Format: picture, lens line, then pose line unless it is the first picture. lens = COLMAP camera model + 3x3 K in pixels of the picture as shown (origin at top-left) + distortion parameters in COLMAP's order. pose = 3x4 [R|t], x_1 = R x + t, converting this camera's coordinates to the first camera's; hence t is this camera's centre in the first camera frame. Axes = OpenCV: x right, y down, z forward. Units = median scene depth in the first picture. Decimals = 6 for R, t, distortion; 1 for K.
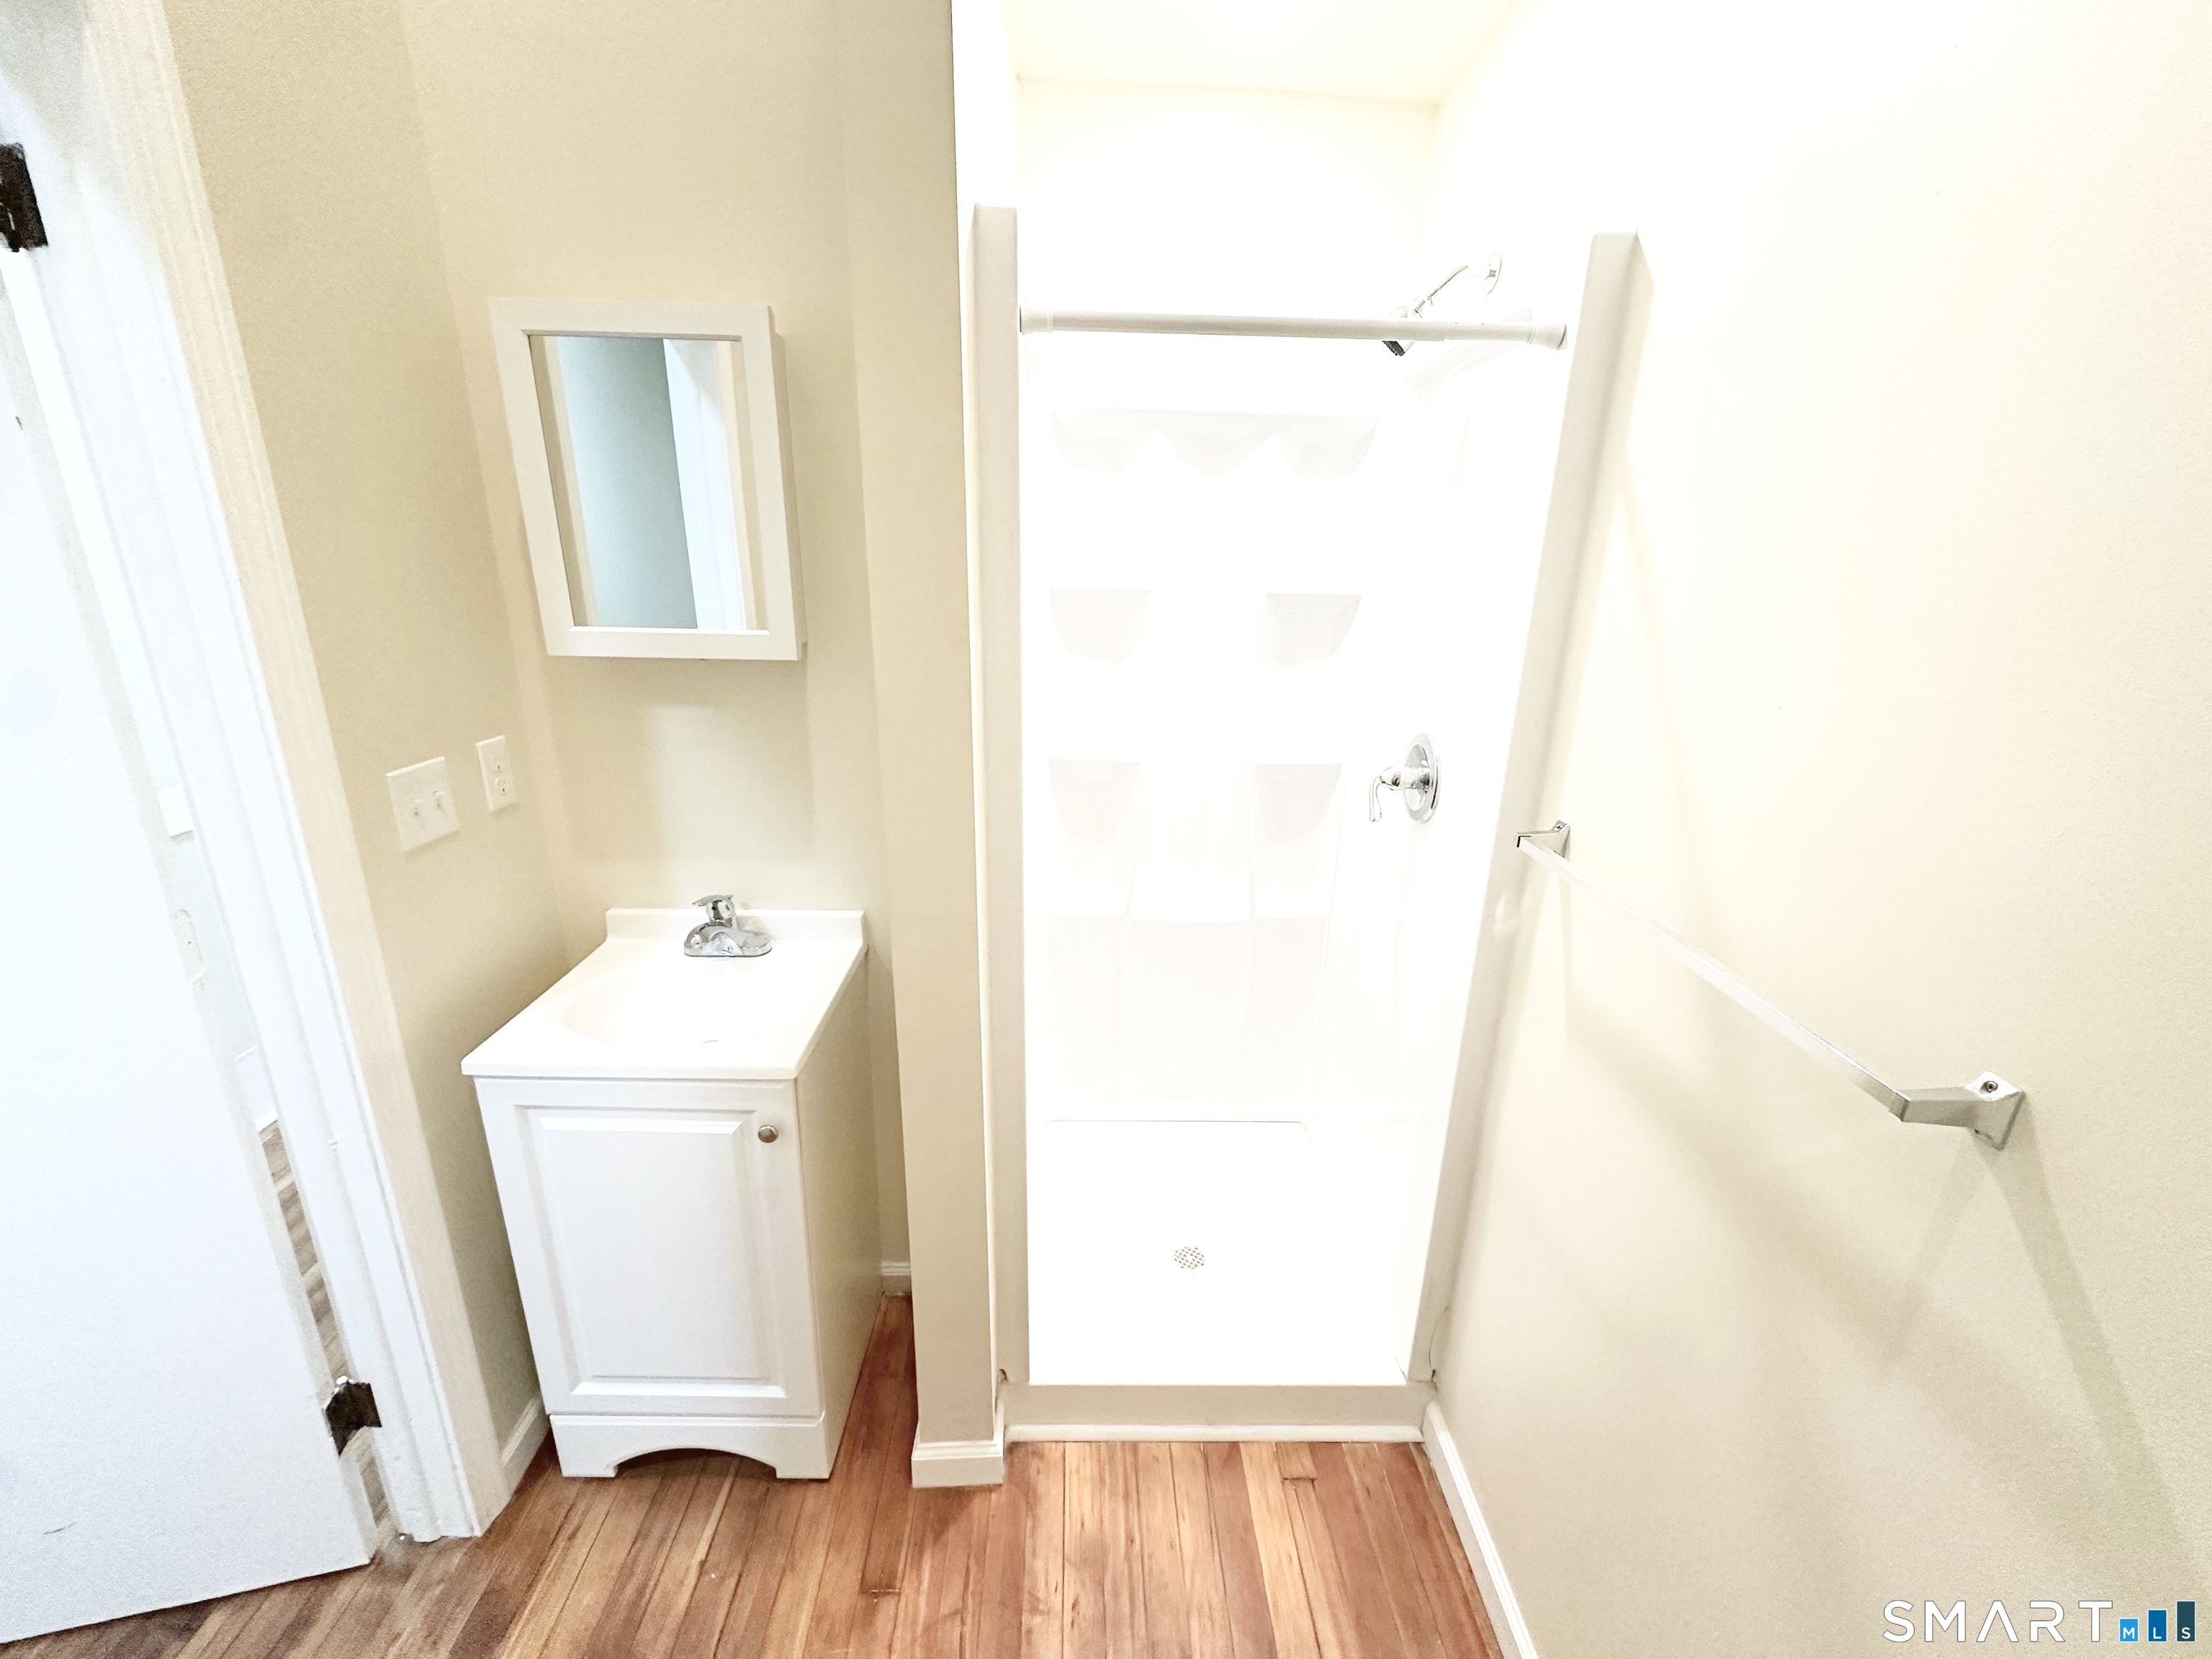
lens RADIAL K [[877.3, 0, 1099.3], [0, 877.3, 825.0], [0, 0, 1]] dist [-0.008077, 0.000699]
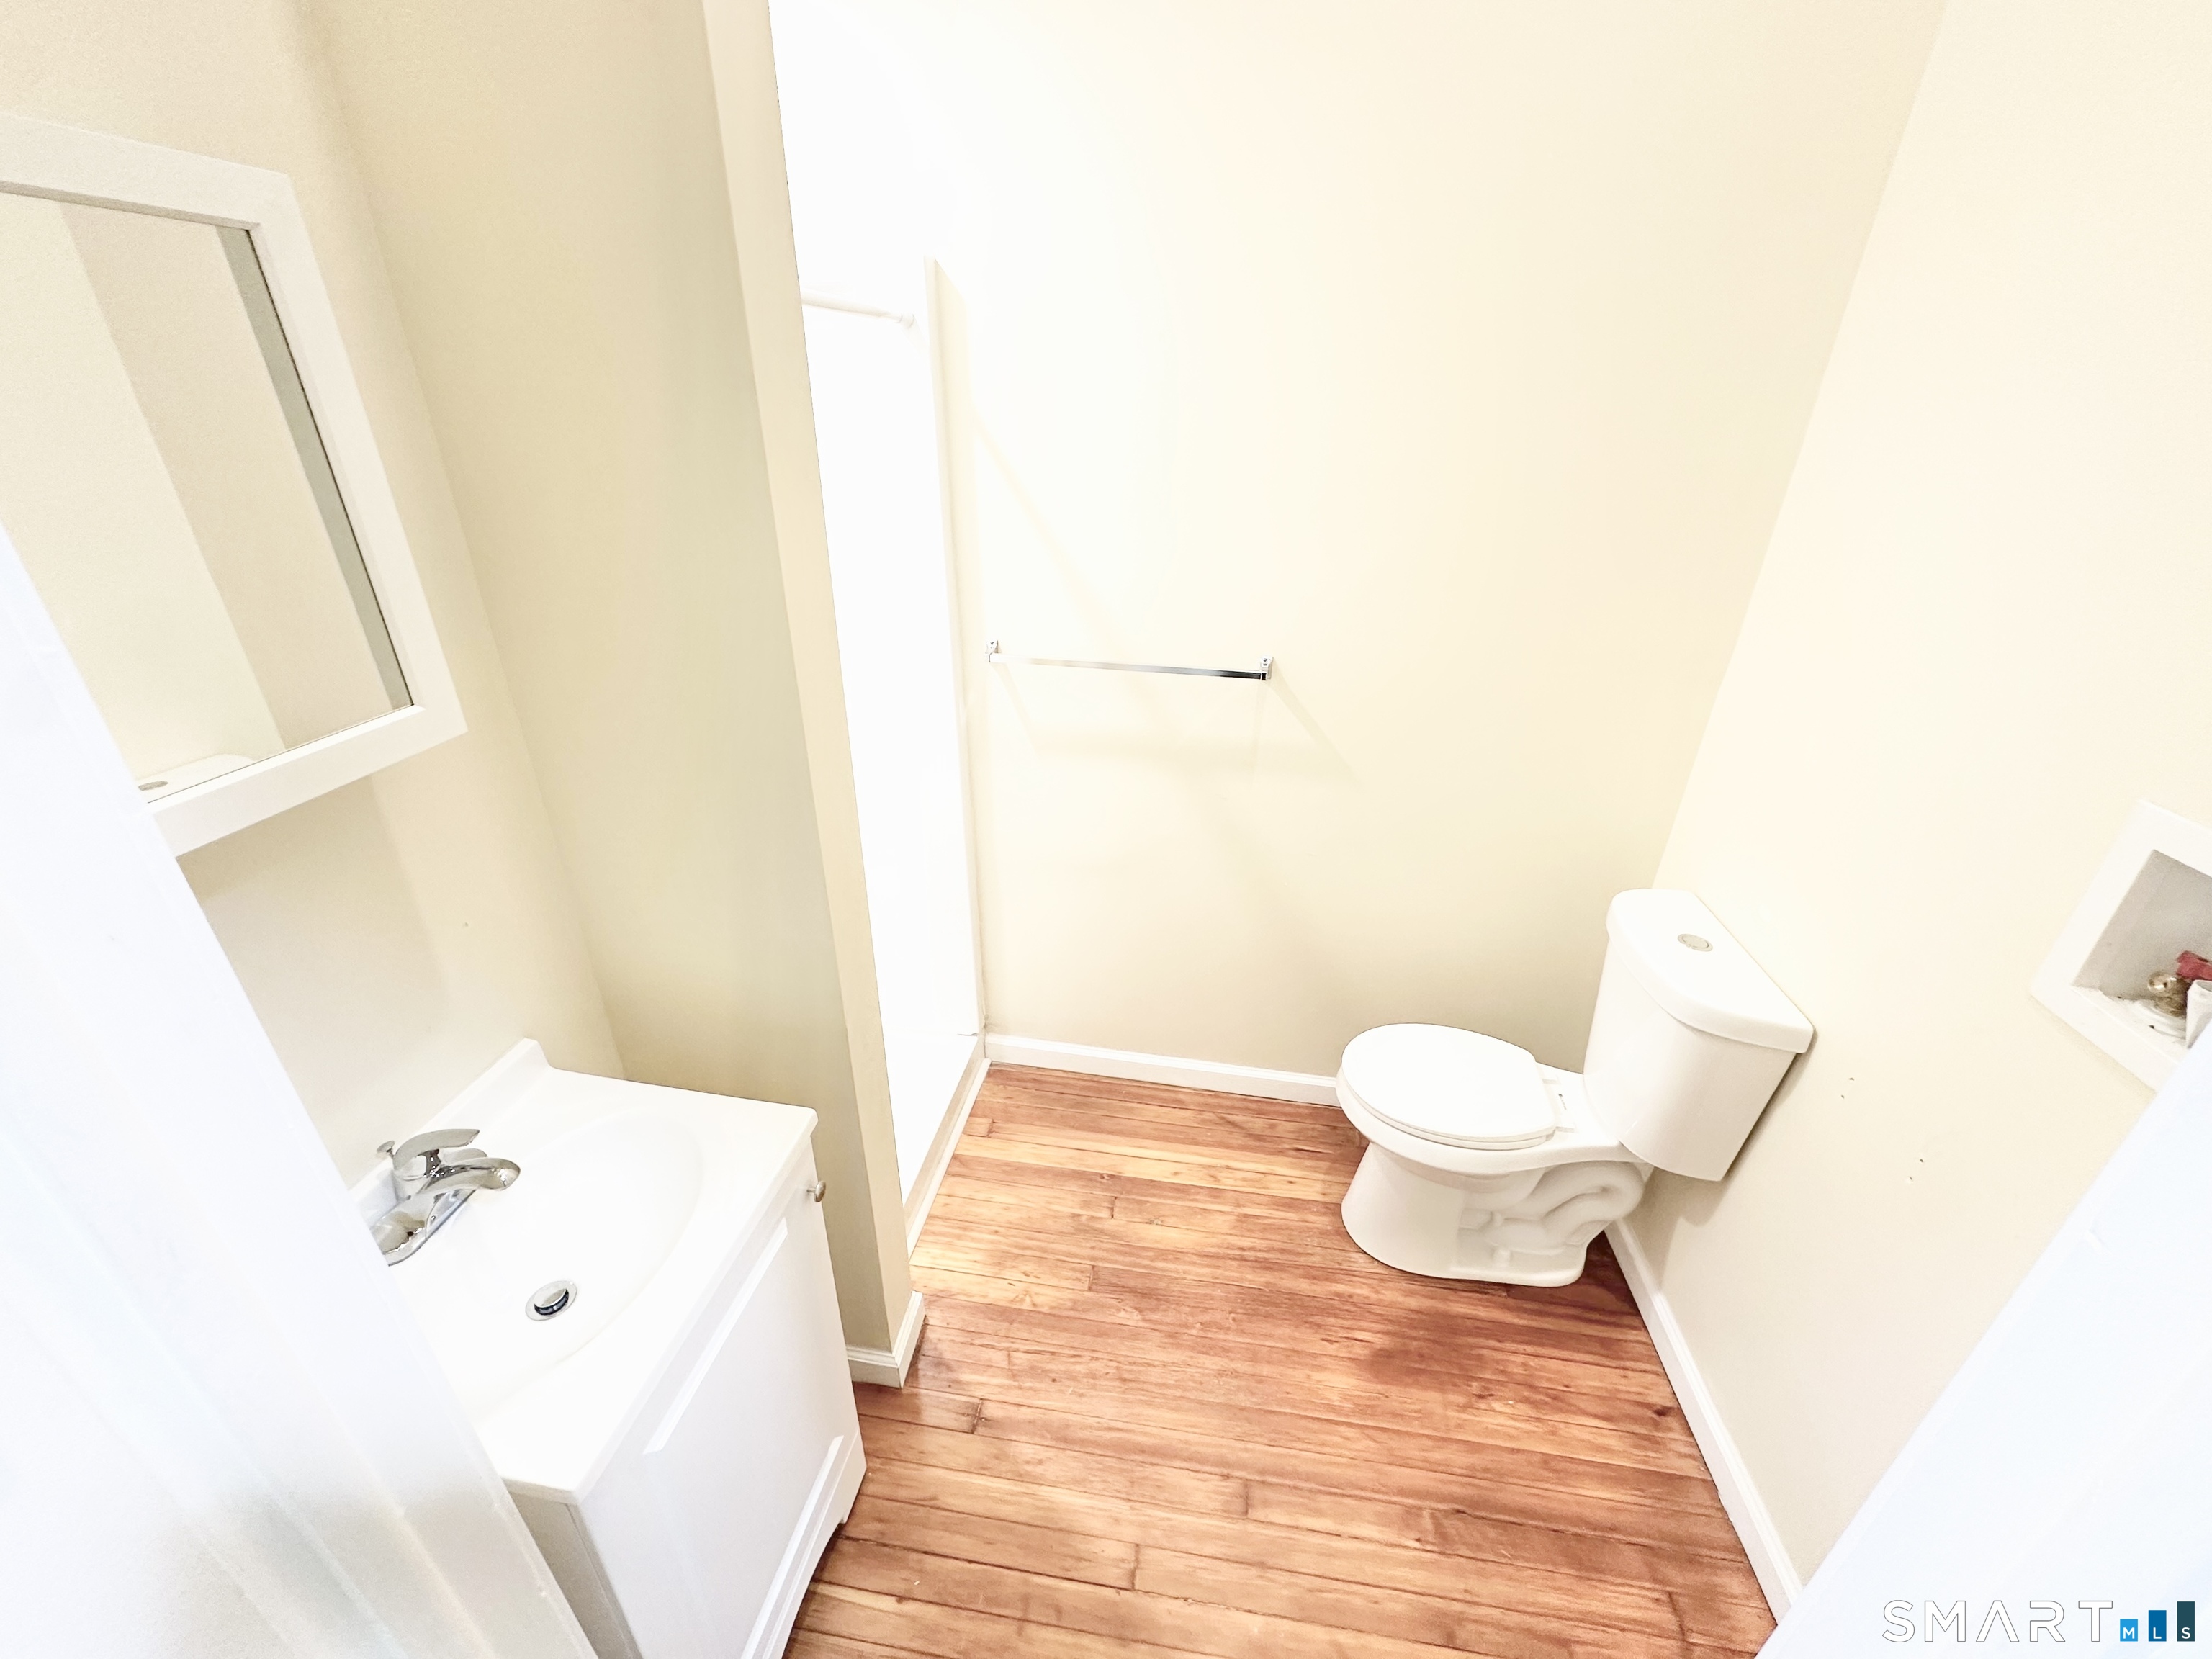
lens RADIAL K [[877.3, 0, 1105.1], [0, 877.3, 828.5], [0, 0, 1]] dist [-0.008077, 0.000699]
pose [[0.170379, -0.449080, 0.877097, -0.885176], [0.272355, 0.876898, 0.396072, -0.255574], [-0.946992, 0.171400, 0.271714, 0.350133]]
